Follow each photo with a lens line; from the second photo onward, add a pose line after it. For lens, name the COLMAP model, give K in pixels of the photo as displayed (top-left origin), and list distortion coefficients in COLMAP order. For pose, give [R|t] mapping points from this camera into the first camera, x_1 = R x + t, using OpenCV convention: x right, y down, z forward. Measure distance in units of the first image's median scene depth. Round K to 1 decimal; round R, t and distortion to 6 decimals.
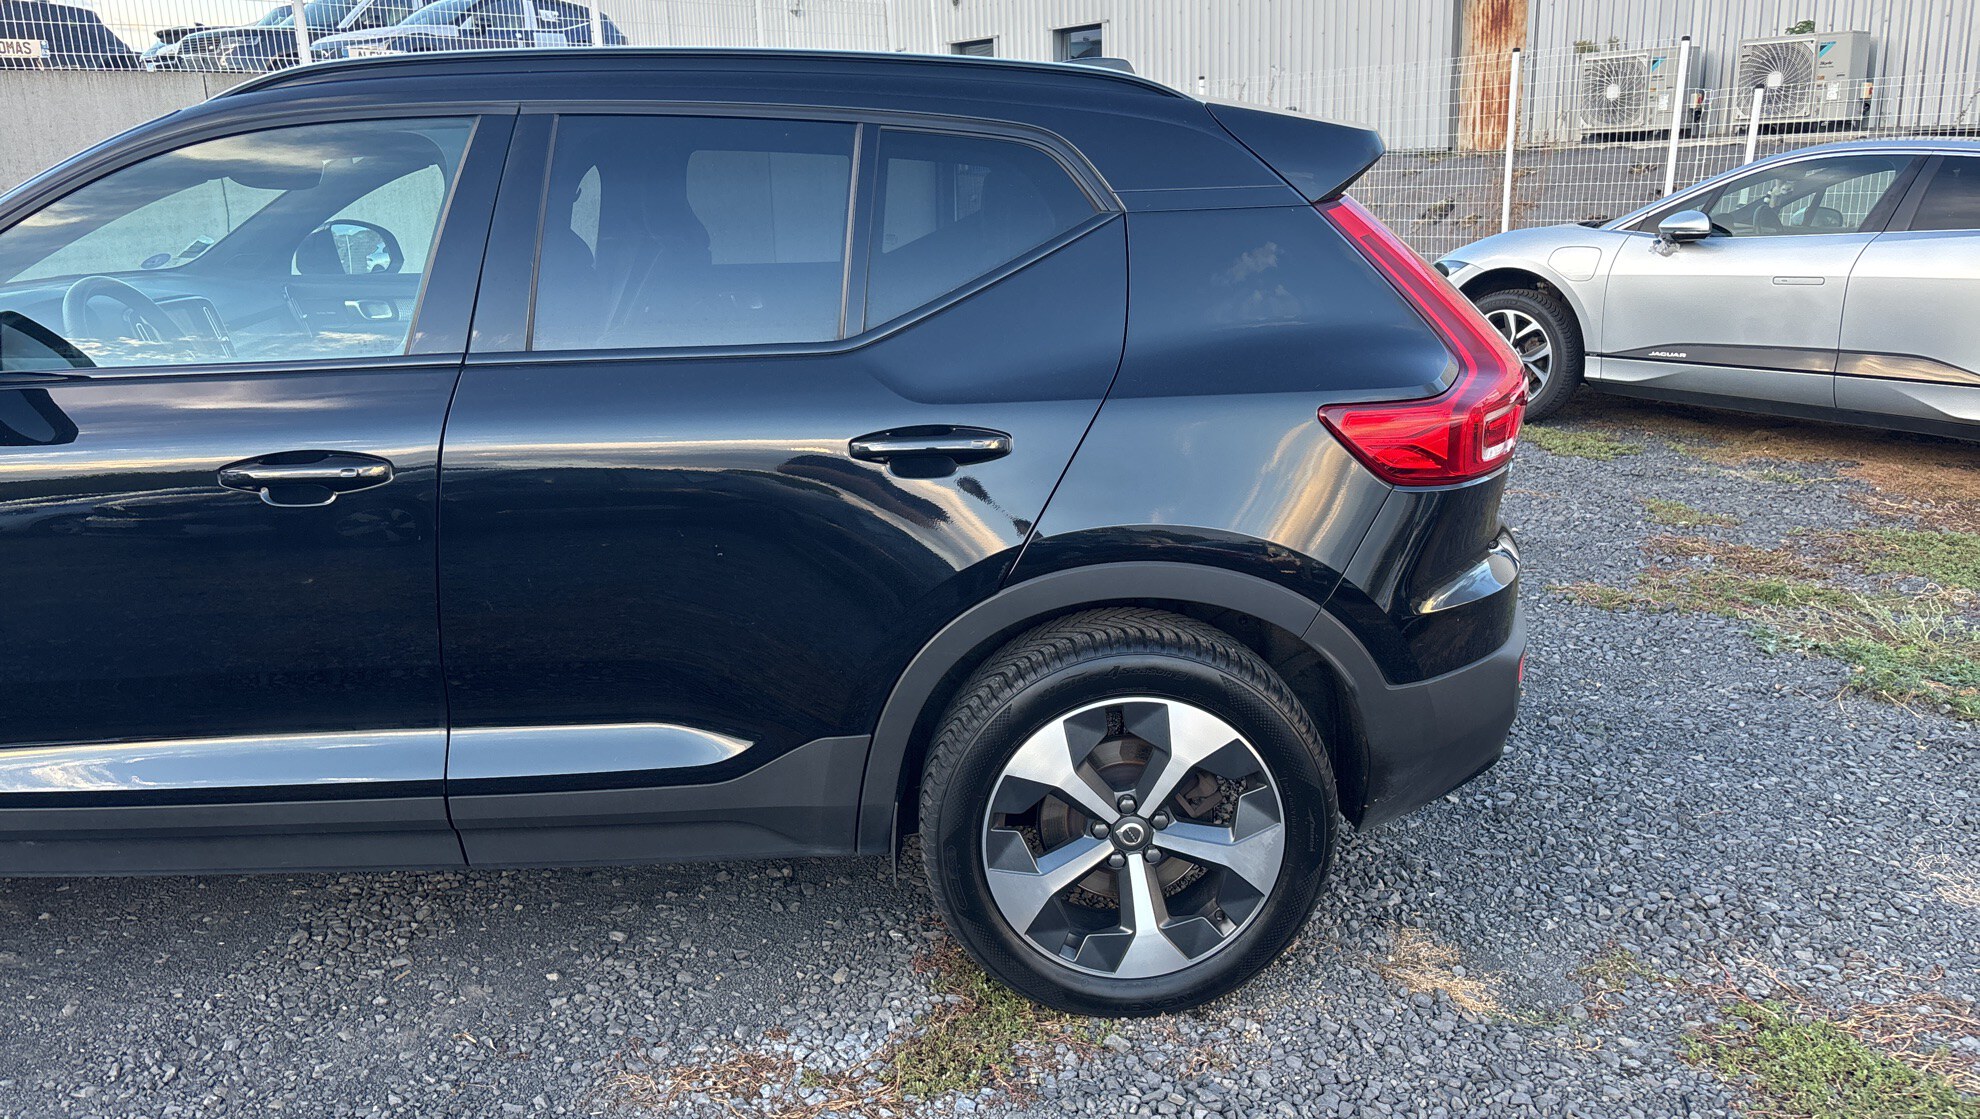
lens RADIAL K [[1524.3, 0, 983.3], [0, 1524.3, 545.4], [0, 0, 1]] dist [0.028575, 0.004900]
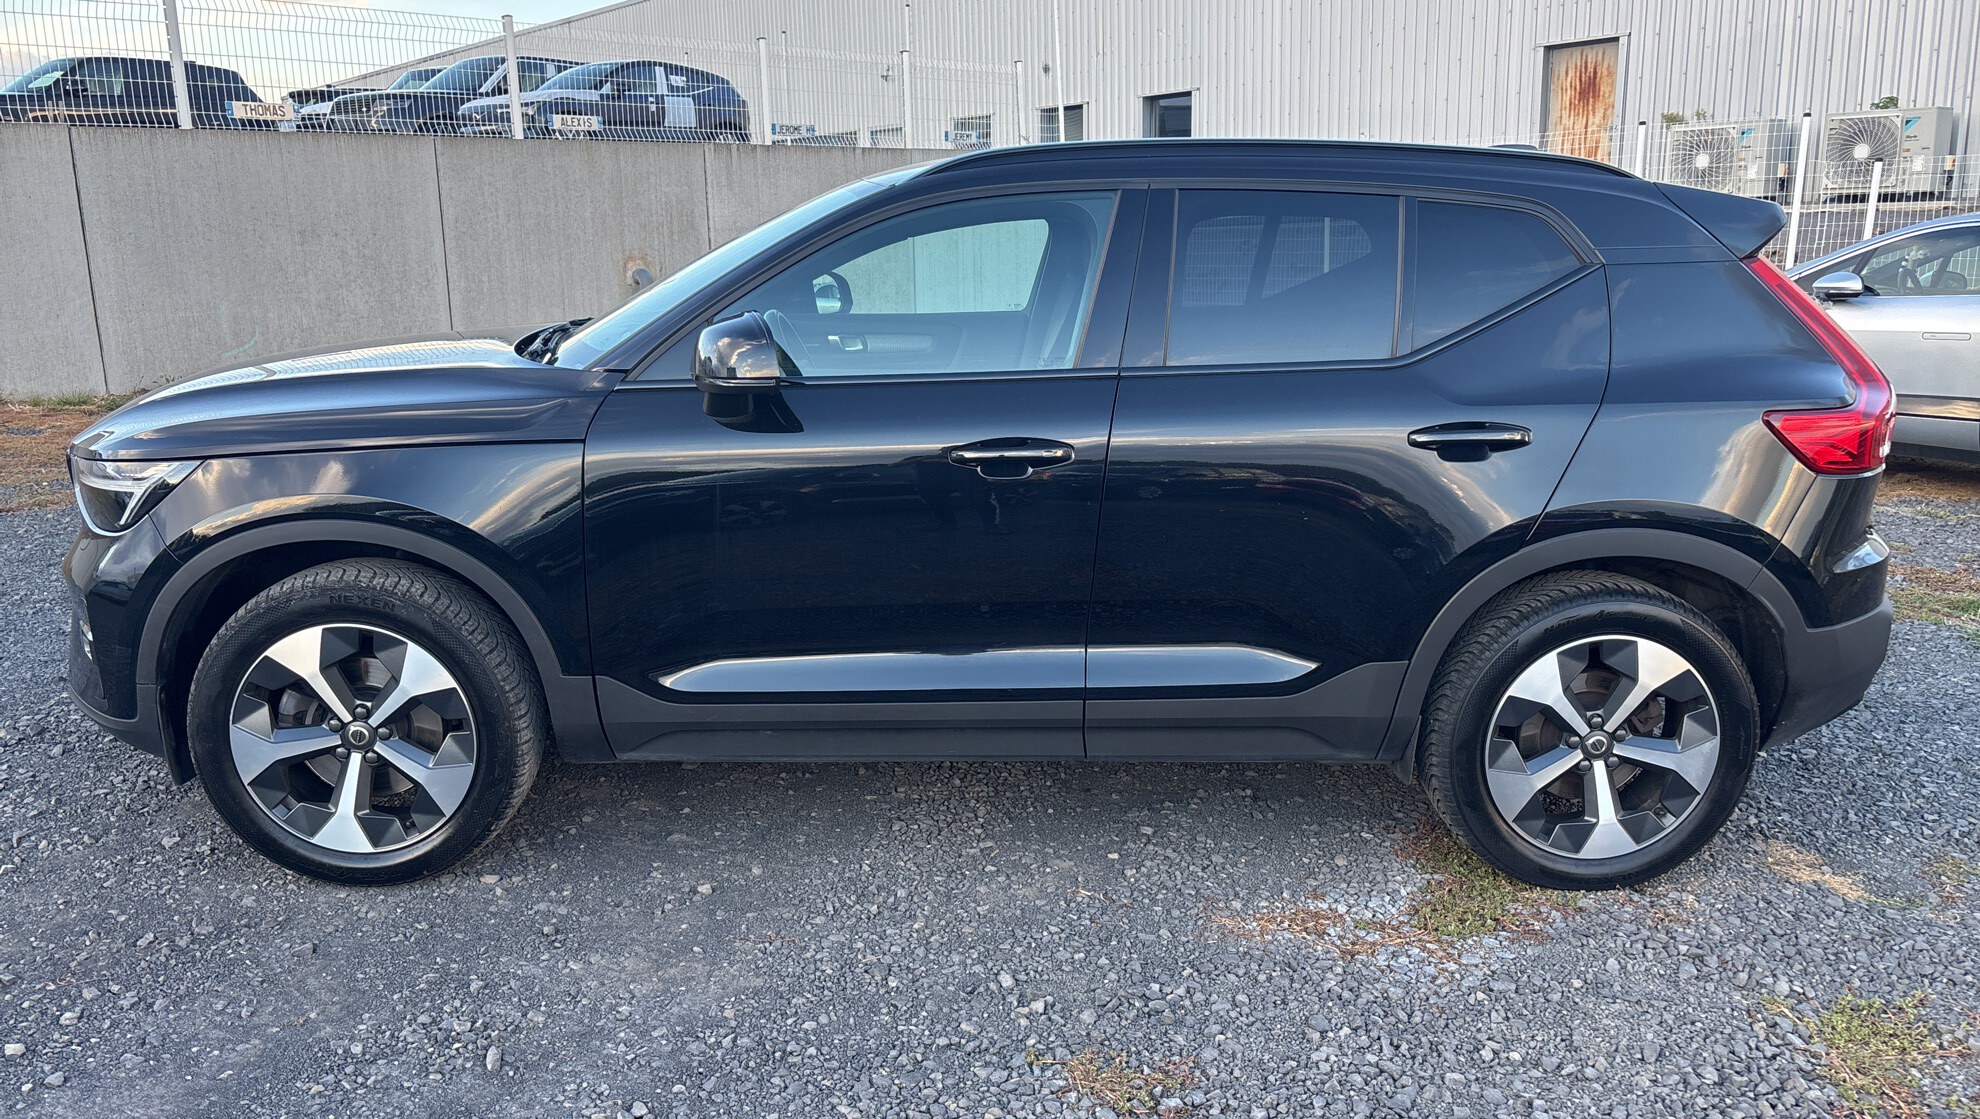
lens RADIAL K [[1511.0, 0, 990.0], [0, 1511.0, 559.5], [0, 0, 1]] dist [0.033185, -0.016372]
pose [[0.999814, 0.012476, -0.014734, -0.396776], [-0.012853, 0.999586, -0.025739, 0.071886], [0.014406, 0.025924, 0.999560, -0.292034]]
